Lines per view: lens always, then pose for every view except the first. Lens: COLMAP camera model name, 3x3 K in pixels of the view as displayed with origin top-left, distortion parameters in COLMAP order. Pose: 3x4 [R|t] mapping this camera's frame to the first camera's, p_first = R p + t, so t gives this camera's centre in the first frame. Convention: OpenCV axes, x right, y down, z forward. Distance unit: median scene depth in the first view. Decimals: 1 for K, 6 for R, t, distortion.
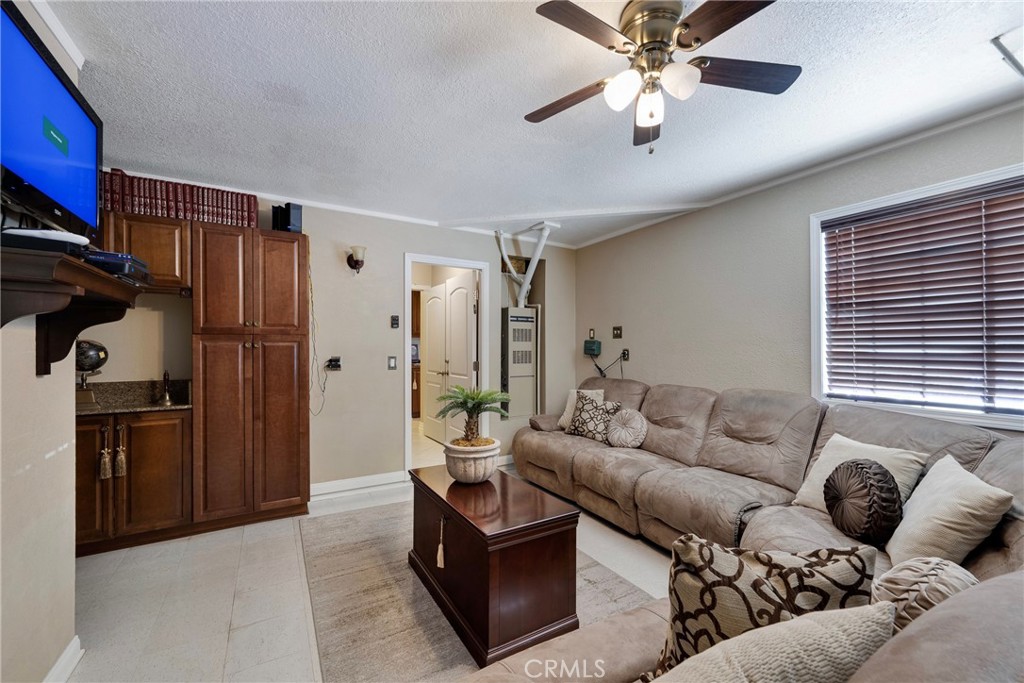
lens RADIAL K [[414.8, 0, 514.4], [0, 414.8, 344.8], [0, 0, 1]] dist [0.001298, 0.000121]
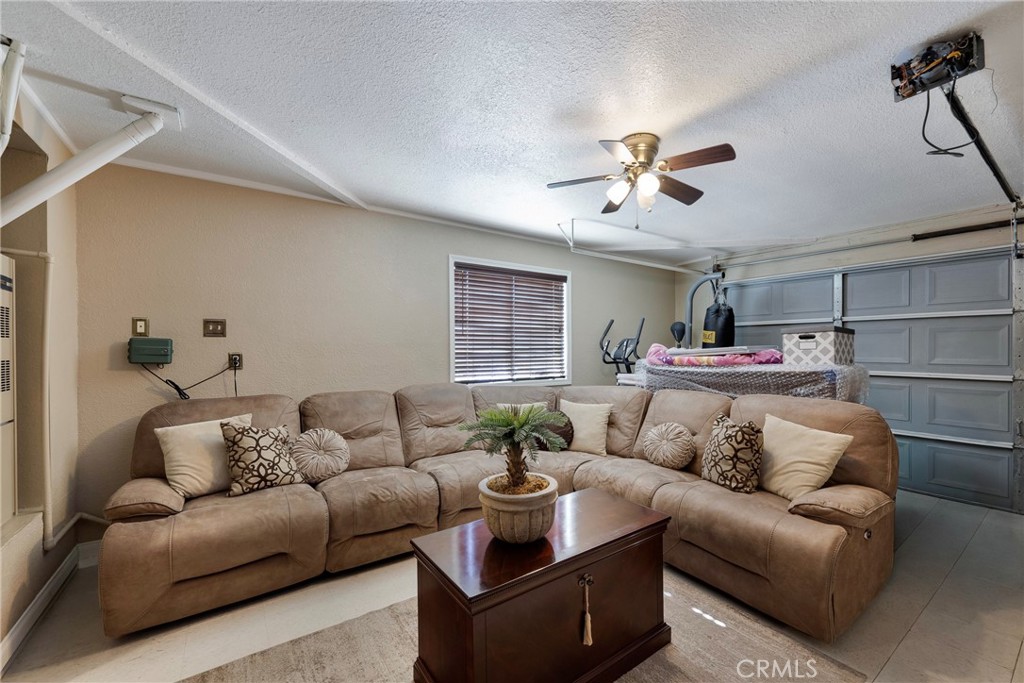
lens RADIAL K [[414.8, 0, 514.2], [0, 414.8, 348.3], [0, 0, 1]] dist [0.001298, 0.000121]
pose [[-0.079409, 0.001782, 0.996841, -0.522579], [-0.001623, 0.999997, -0.001917, 0.003165], [-0.996841, -0.001770, -0.079405, 0.679849]]
